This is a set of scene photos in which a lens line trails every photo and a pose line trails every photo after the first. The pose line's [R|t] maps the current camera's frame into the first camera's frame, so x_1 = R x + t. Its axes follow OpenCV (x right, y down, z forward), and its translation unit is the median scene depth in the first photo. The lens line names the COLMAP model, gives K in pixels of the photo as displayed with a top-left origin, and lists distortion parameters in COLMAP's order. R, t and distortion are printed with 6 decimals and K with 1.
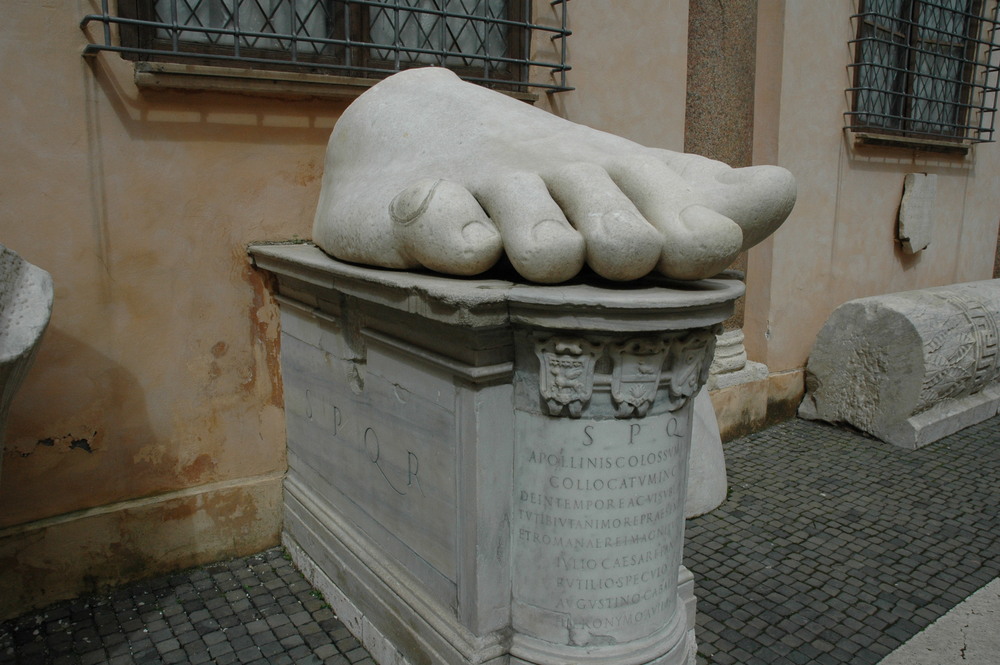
lens RADIAL K [[740.7, 0, 501.6], [0, 740.7, 333.4], [0, 0, 1]] dist [-0.051676, 0.006933]
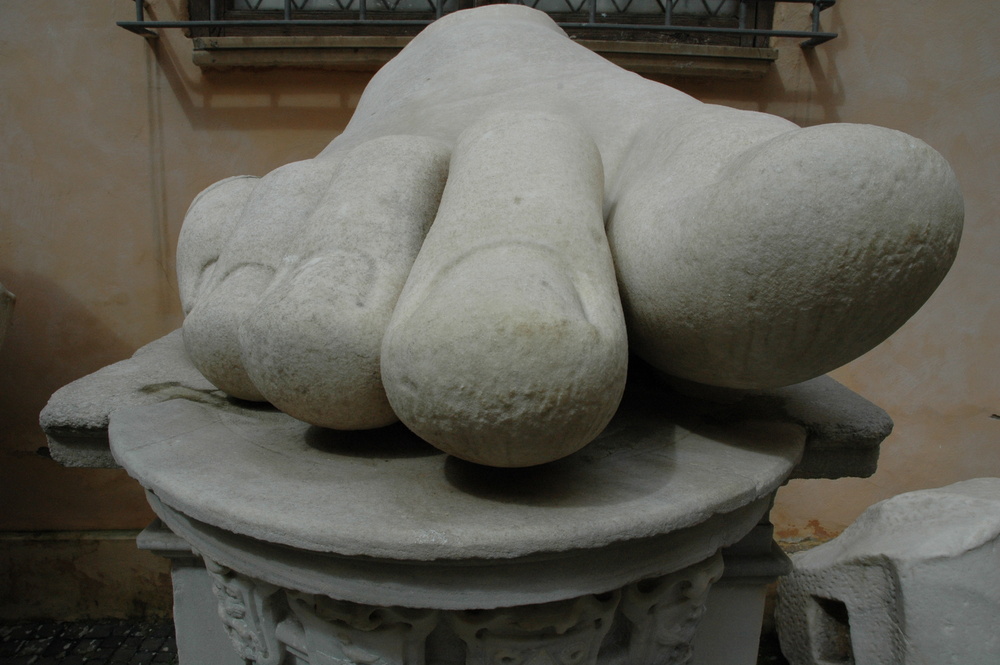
lens RADIAL K [[740.7, 0, 497.0], [0, 740.7, 333.3], [0, 0, 1]] dist [-0.051676, 0.006933]
pose [[0.827187, 0.115002, -0.550032, 0.303038], [-0.114173, 0.992813, 0.035876, -0.098236], [0.550205, 0.033123, 0.834372, 0.481941]]
